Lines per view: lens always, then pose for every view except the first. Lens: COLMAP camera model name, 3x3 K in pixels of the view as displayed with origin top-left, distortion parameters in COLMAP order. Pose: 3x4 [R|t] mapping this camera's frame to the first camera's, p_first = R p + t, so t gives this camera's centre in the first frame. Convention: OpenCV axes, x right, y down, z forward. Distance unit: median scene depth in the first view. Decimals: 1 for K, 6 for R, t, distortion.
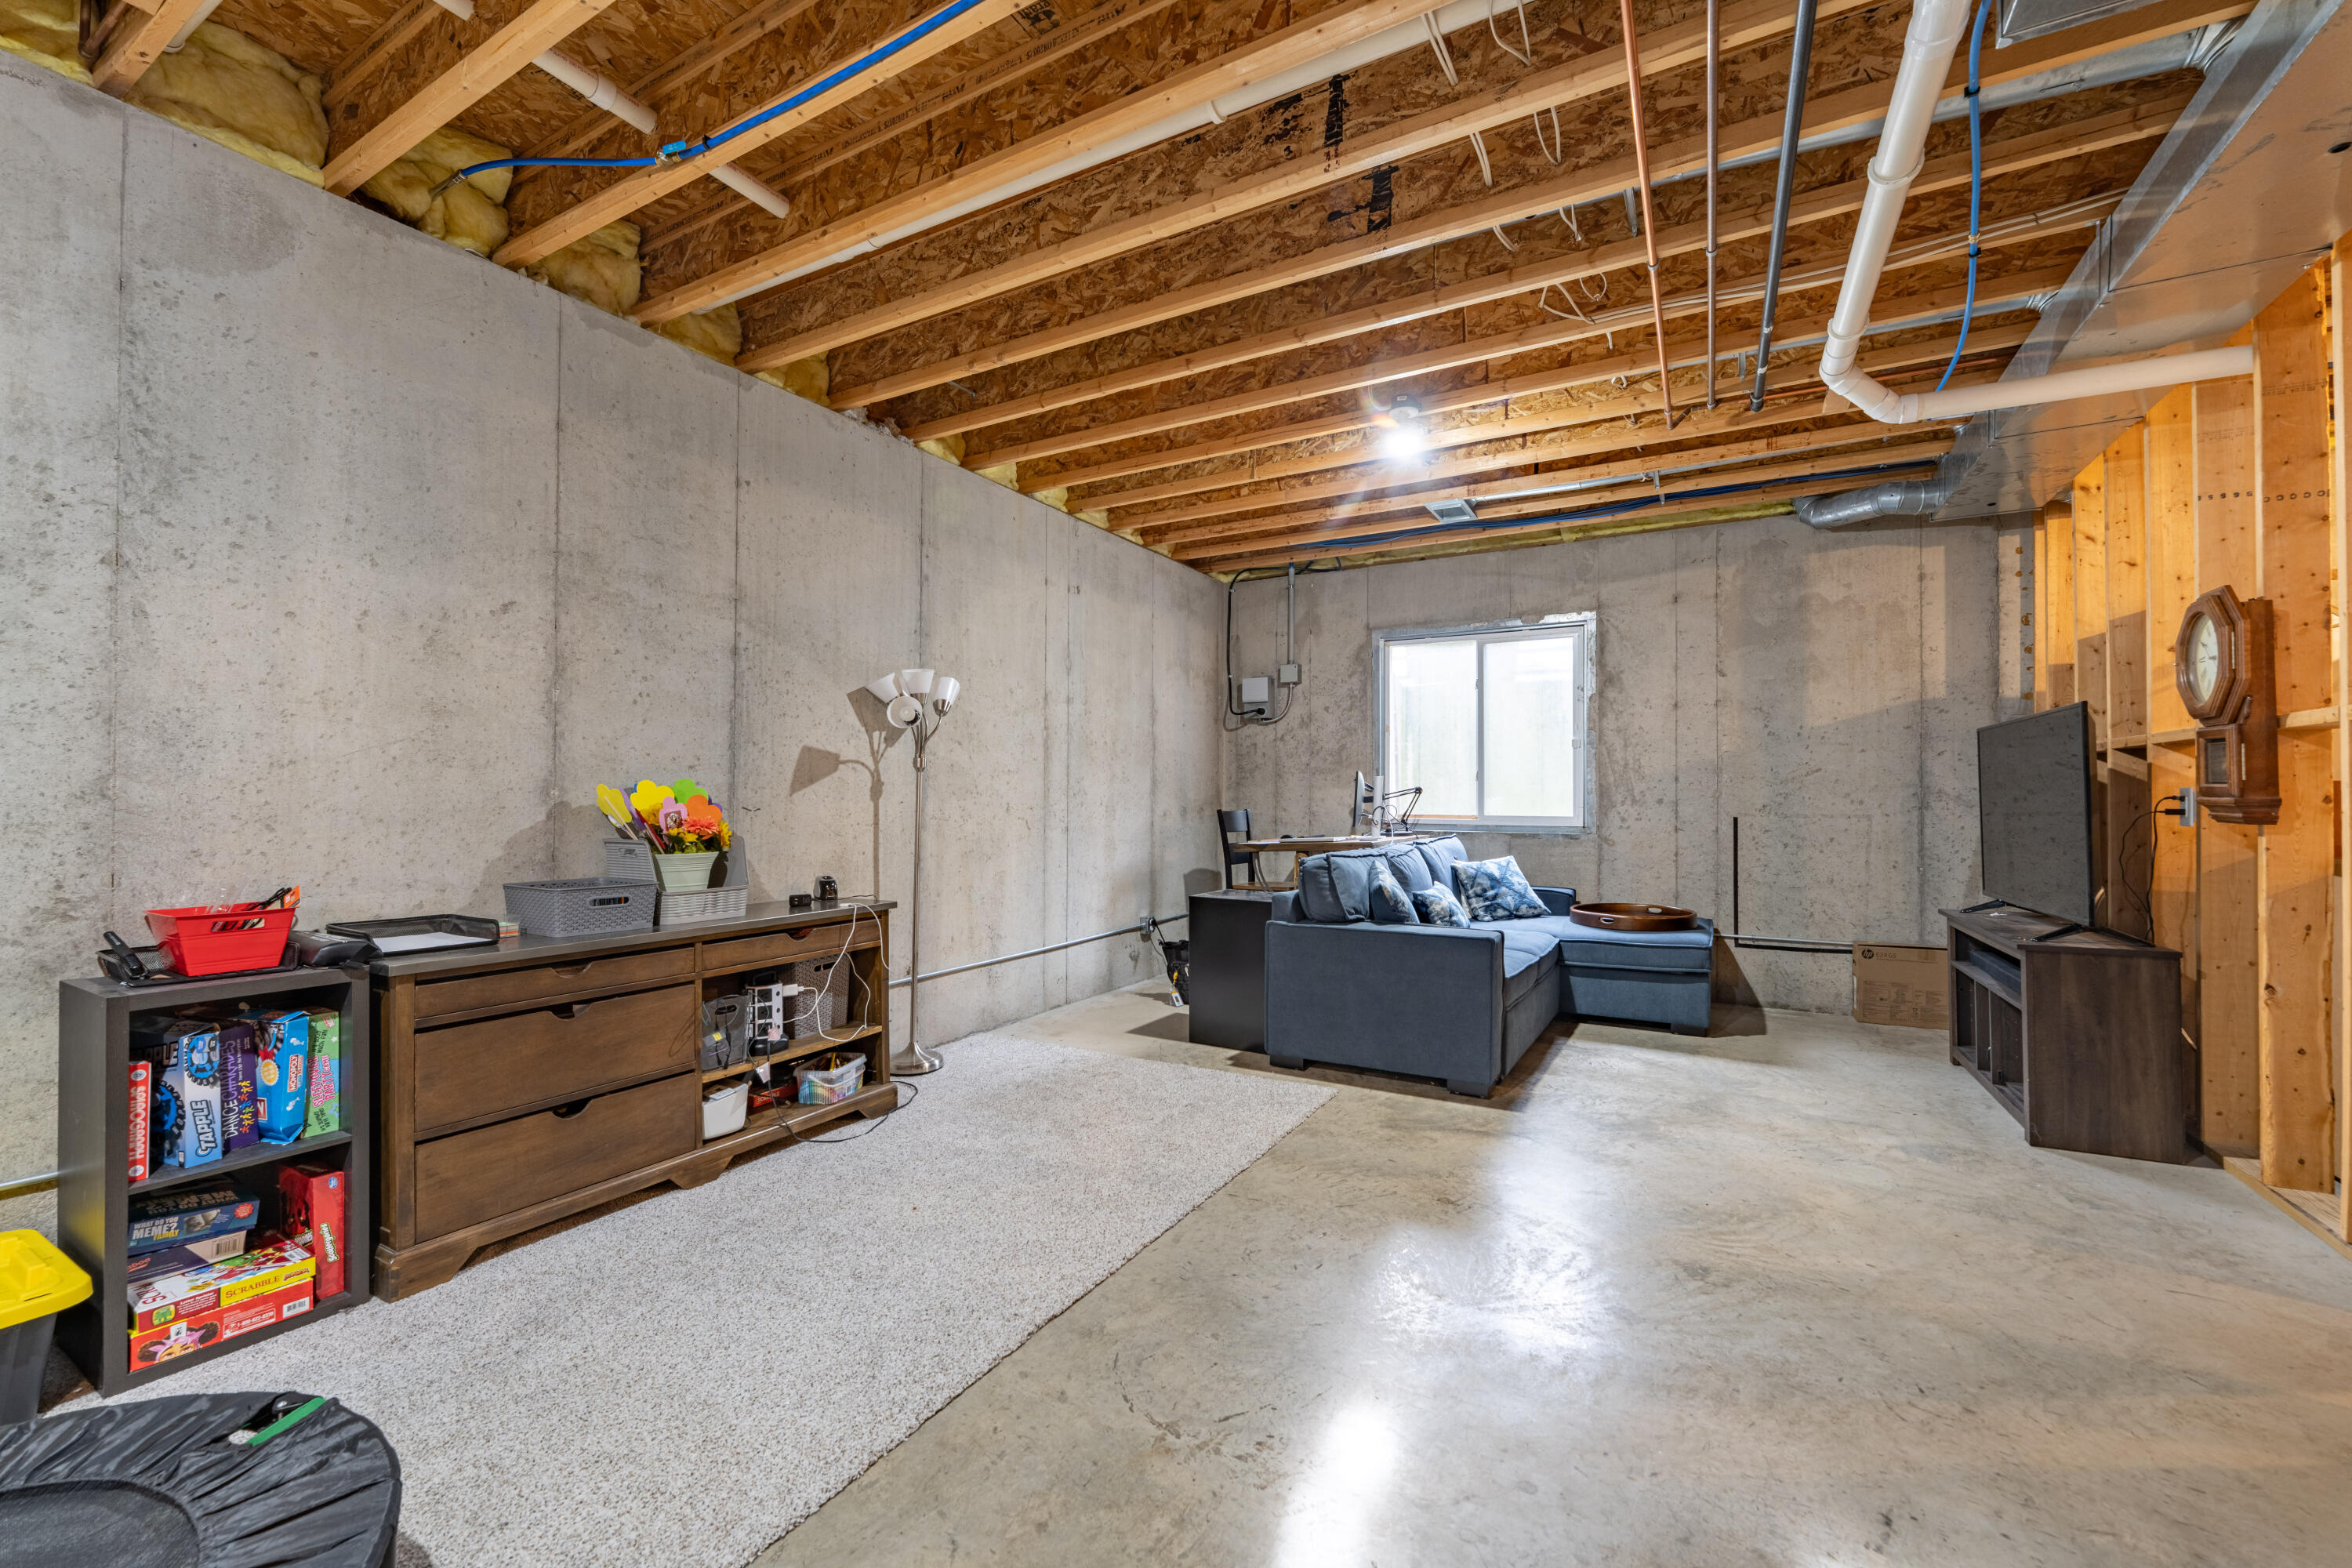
lens RADIAL K [[962.1, 0, 1175.6], [0, 962.1, 794.6], [0, 0, 1]] dist [-0.000324, -0.000065]
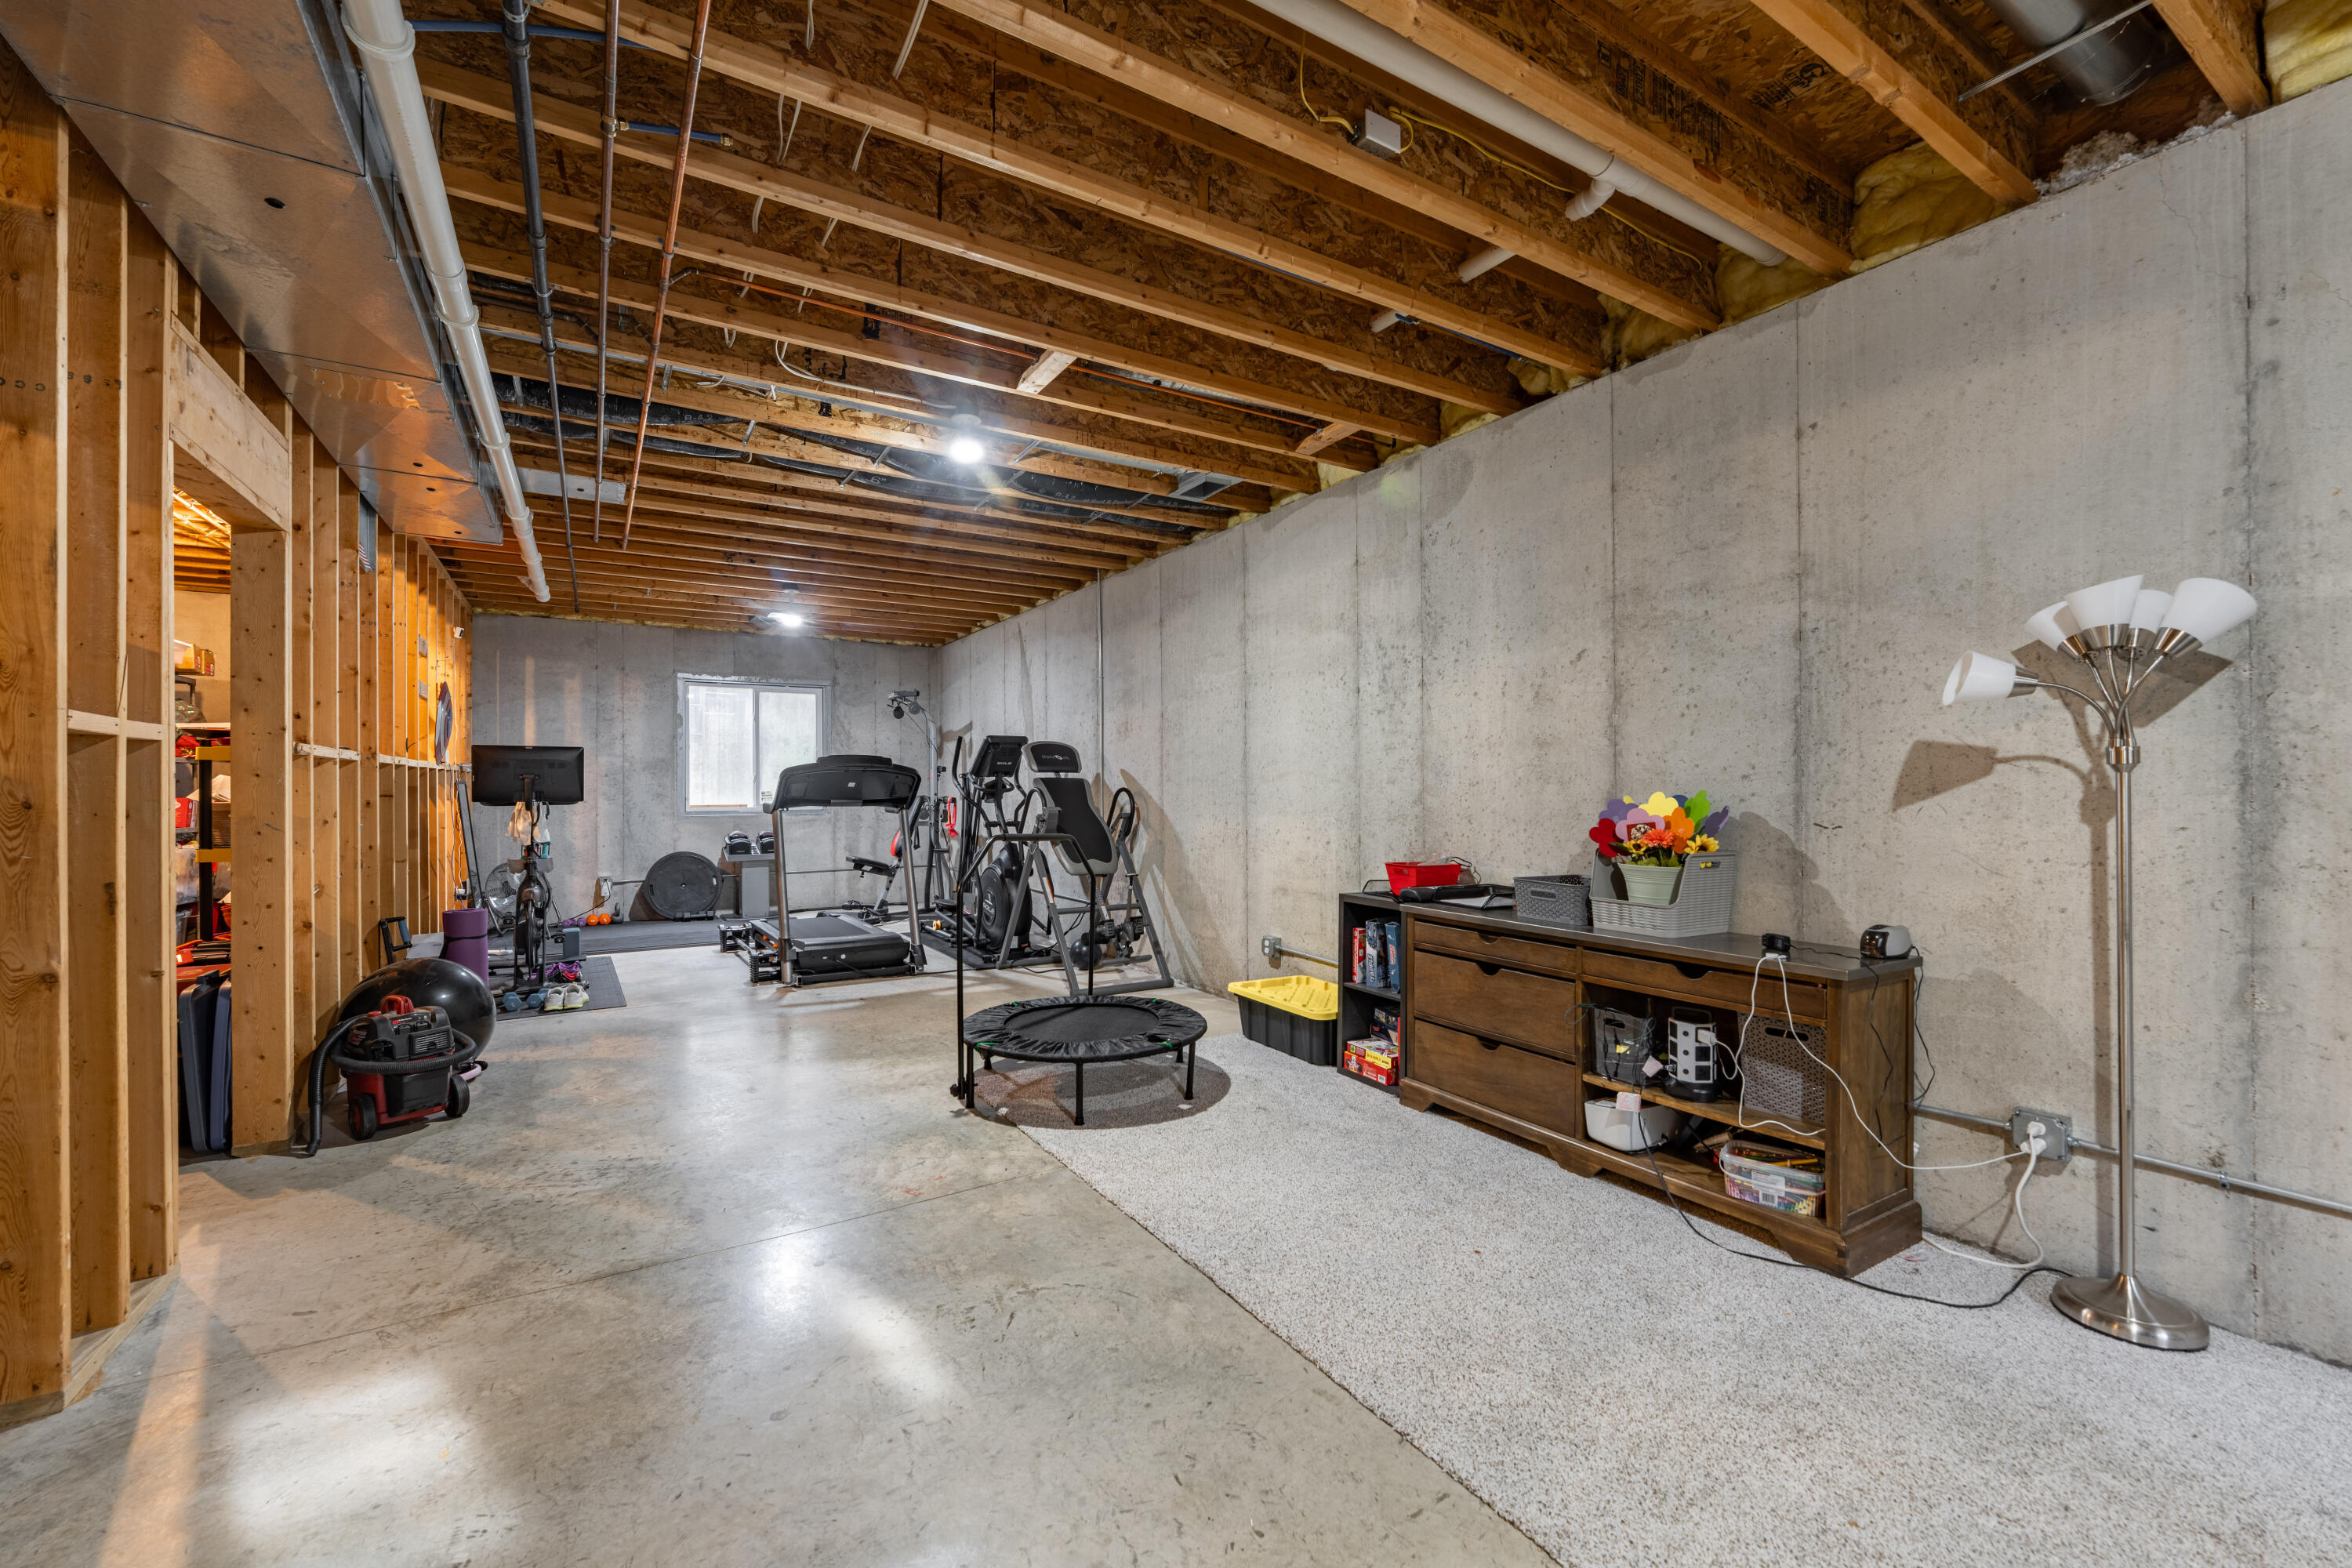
lens RADIAL K [[962.1, 0, 1175.6], [0, 962.1, 794.6], [0, 0, 1]] dist [-0.000324, -0.000065]
pose [[-0.493441, 0.005061, -0.869764, 0.623113], [-0.001136, 0.999978, 0.006463, -0.018999], [0.869778, 0.004177, -0.493425, 1.093987]]
